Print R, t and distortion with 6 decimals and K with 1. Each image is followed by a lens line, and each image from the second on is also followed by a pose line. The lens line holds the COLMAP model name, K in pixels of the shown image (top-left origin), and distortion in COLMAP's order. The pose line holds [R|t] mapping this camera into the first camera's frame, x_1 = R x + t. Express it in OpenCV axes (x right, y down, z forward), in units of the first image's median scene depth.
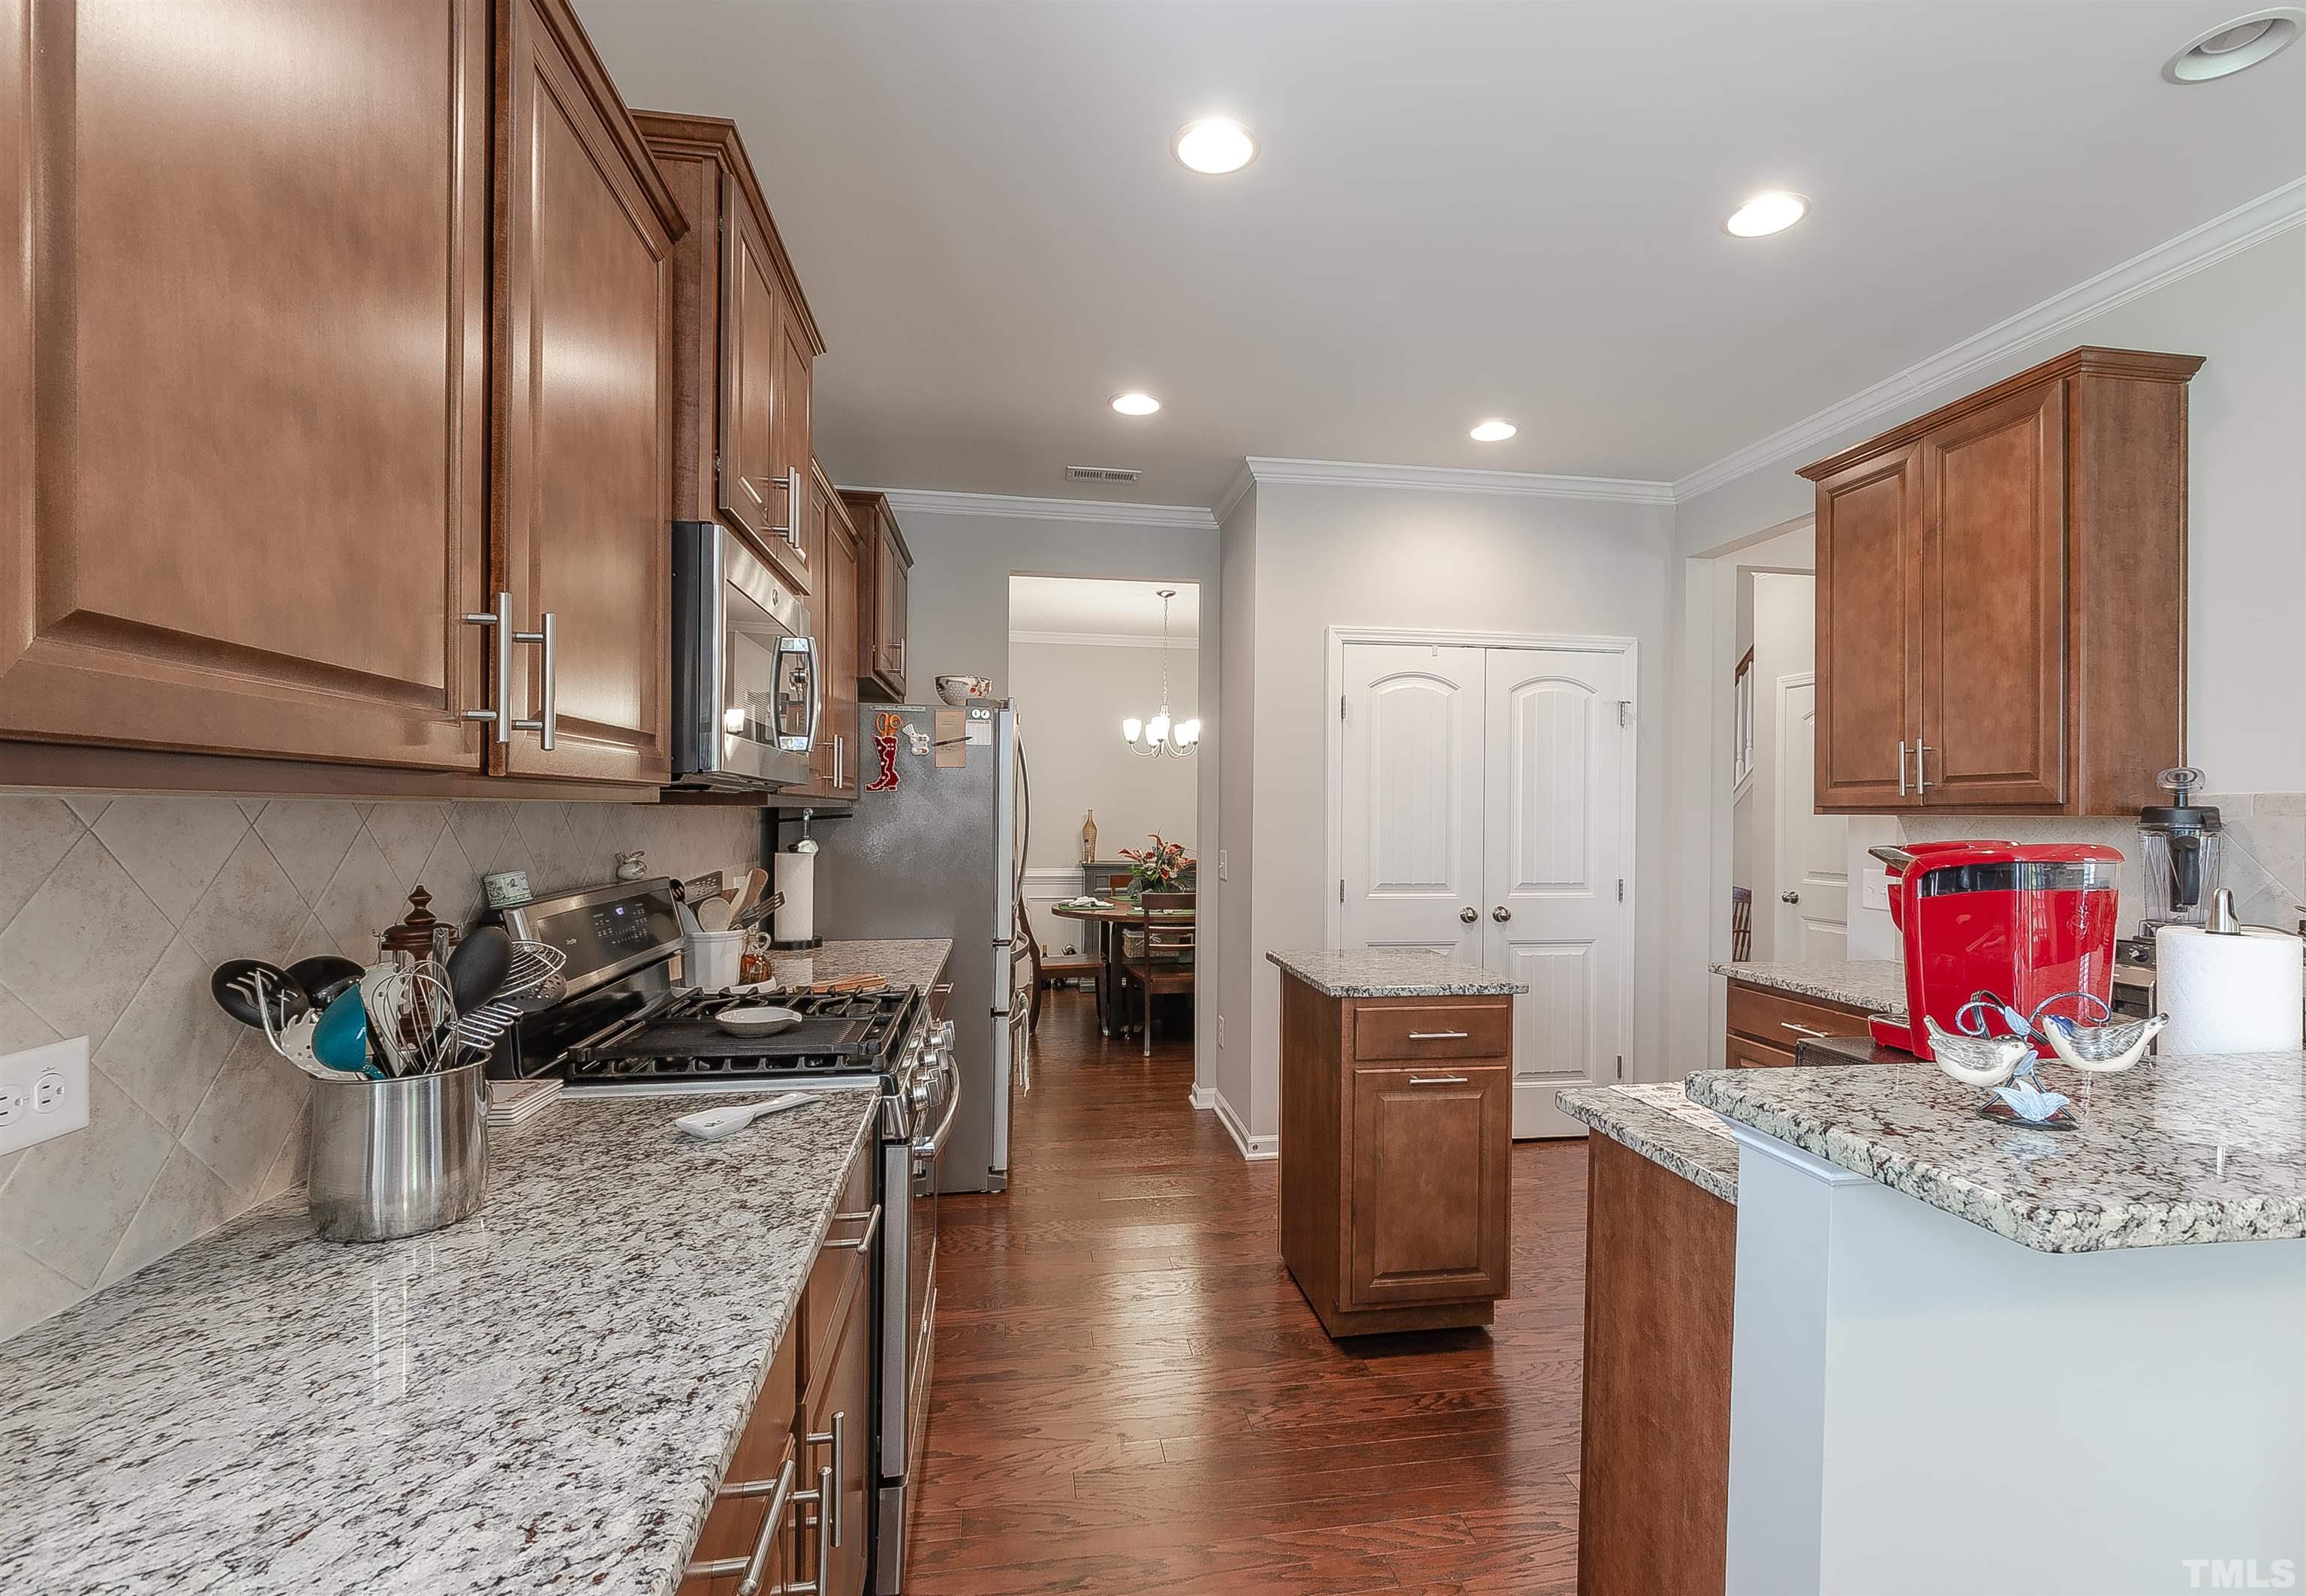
lens RADIAL K [[1104.8, 0, 1158.3], [0, 1104.8, 803.1], [0, 0, 1]] dist [0.002102, -0.000721]
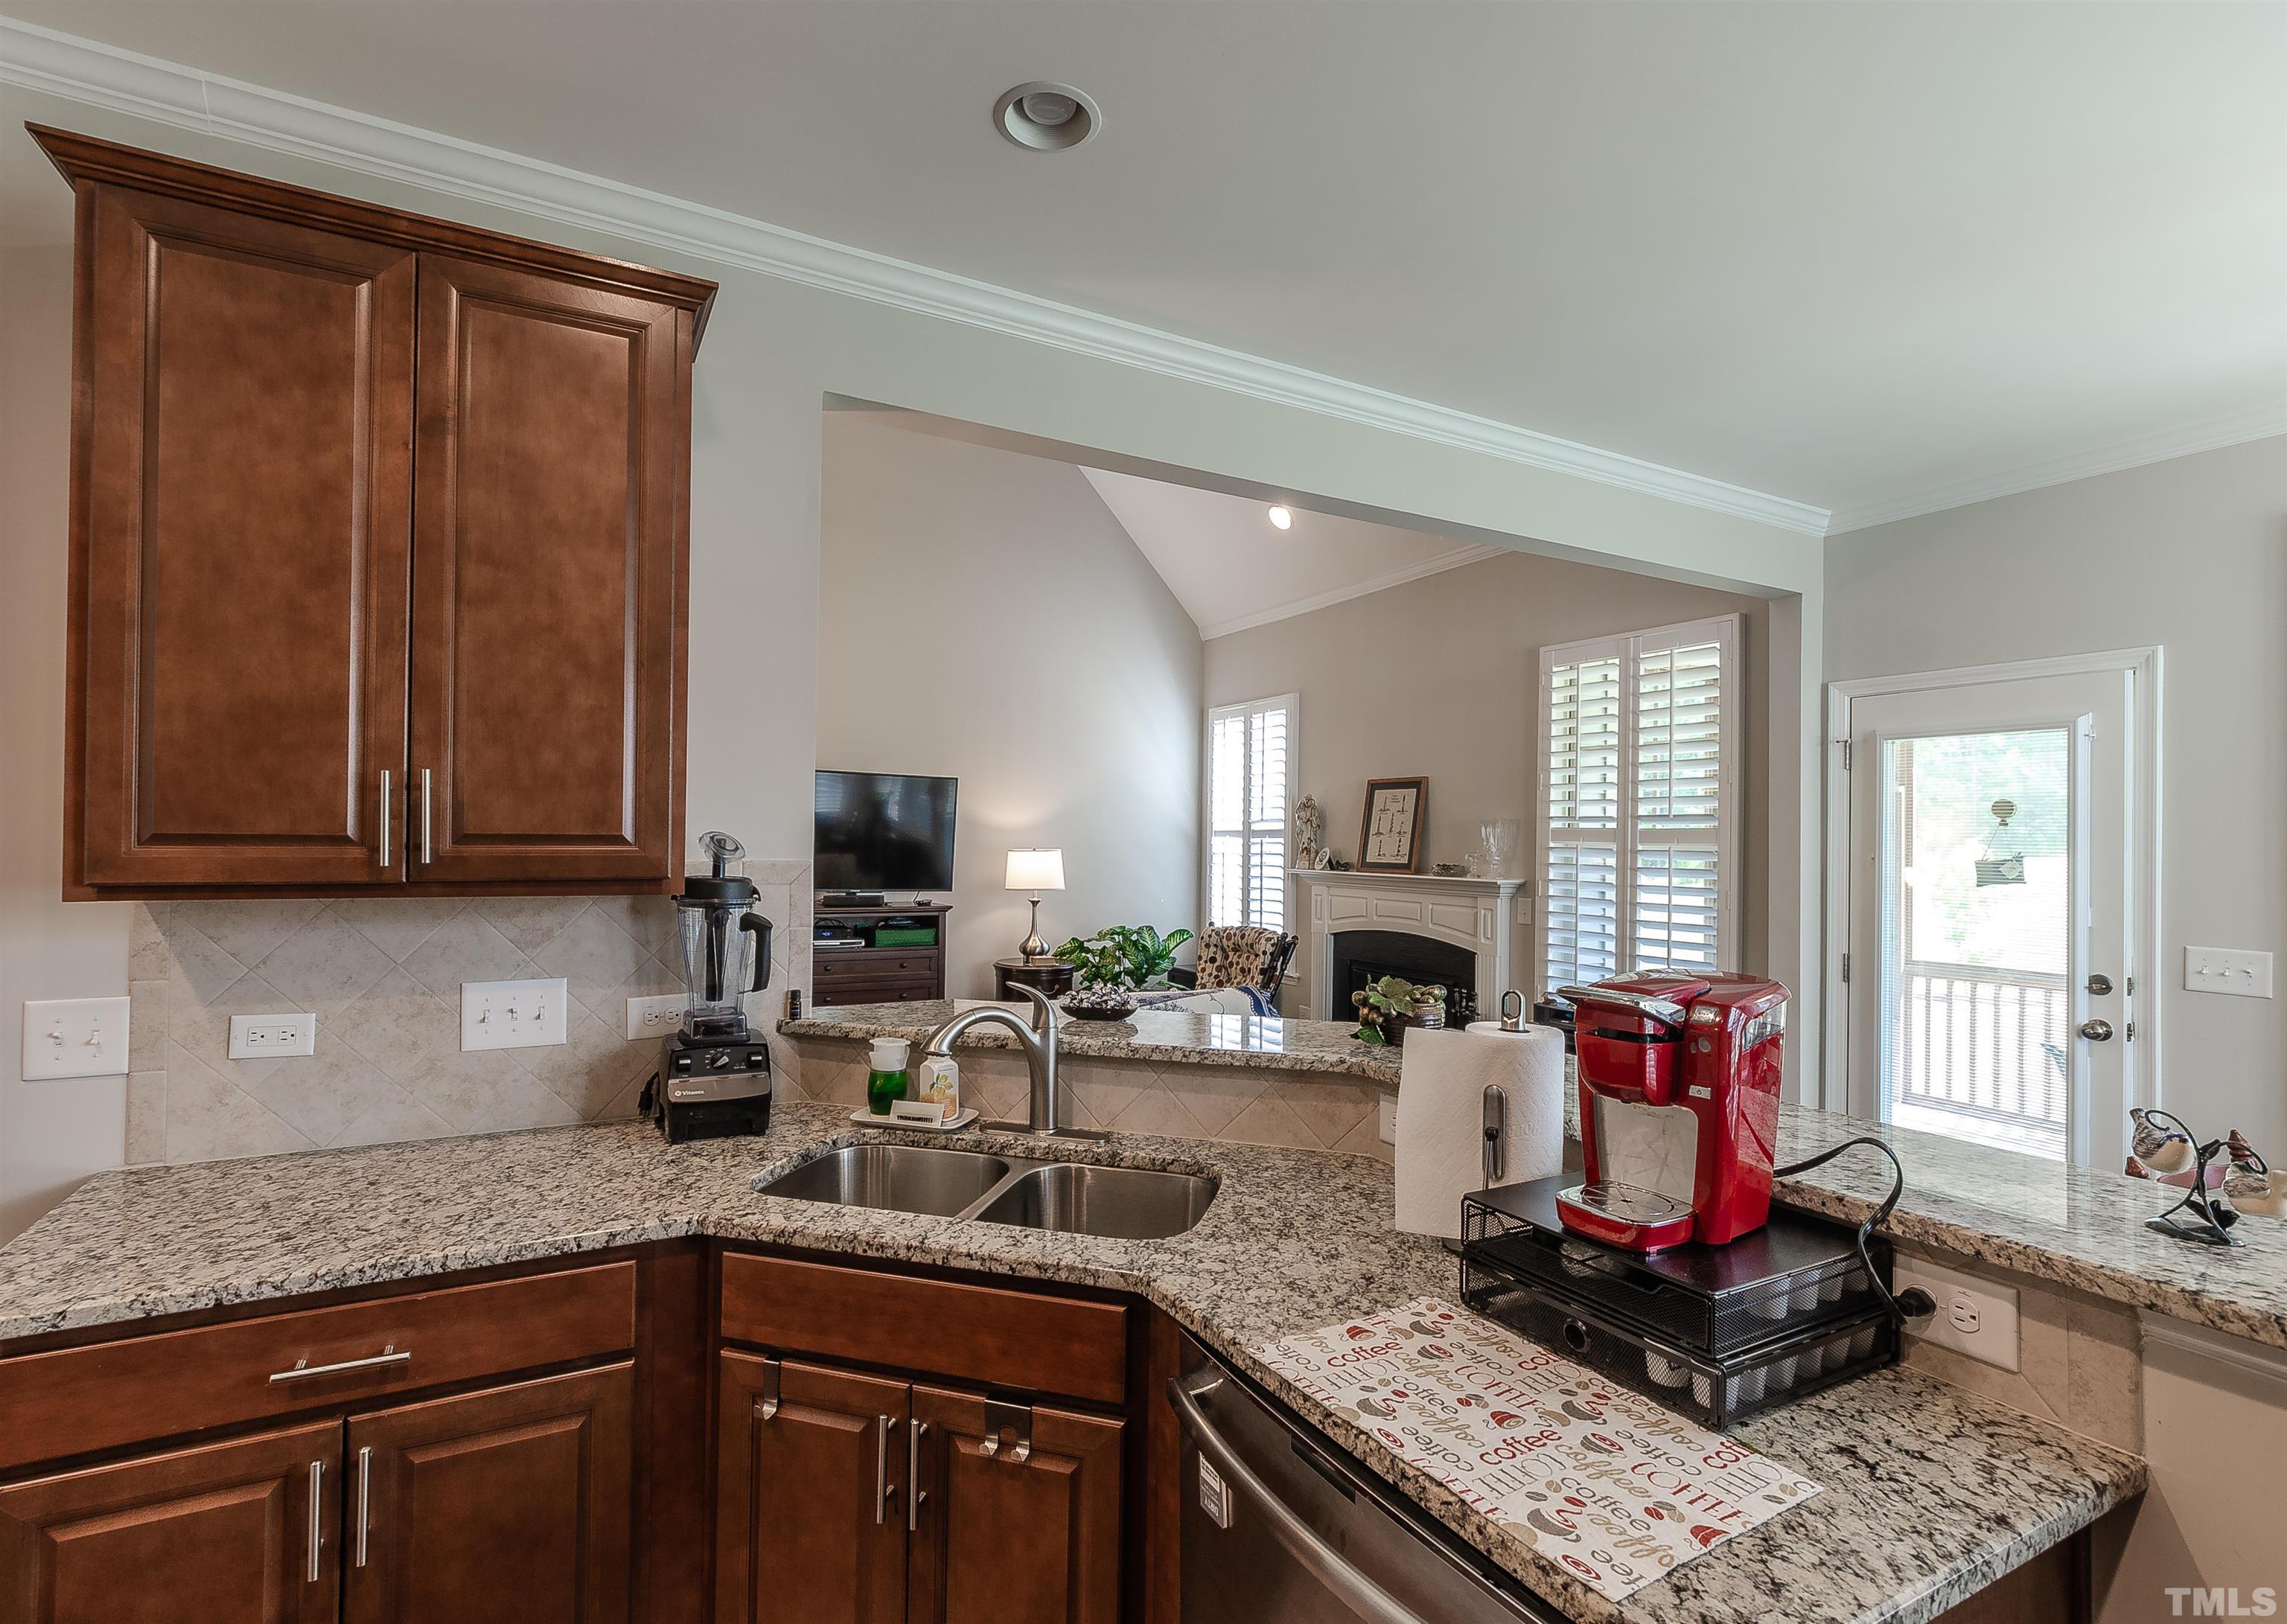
lens RADIAL K [[1068.5, 0, 1108.9], [0, 1068.5, 828.9], [0, 0, 1]] dist [-0.003148, -0.000270]
pose [[-0.347294, 0.001294, 0.937756, 0.037806], [-0.020064, 0.999760, -0.008810, -0.029486], [-0.937542, -0.021875, -0.347184, 0.885988]]
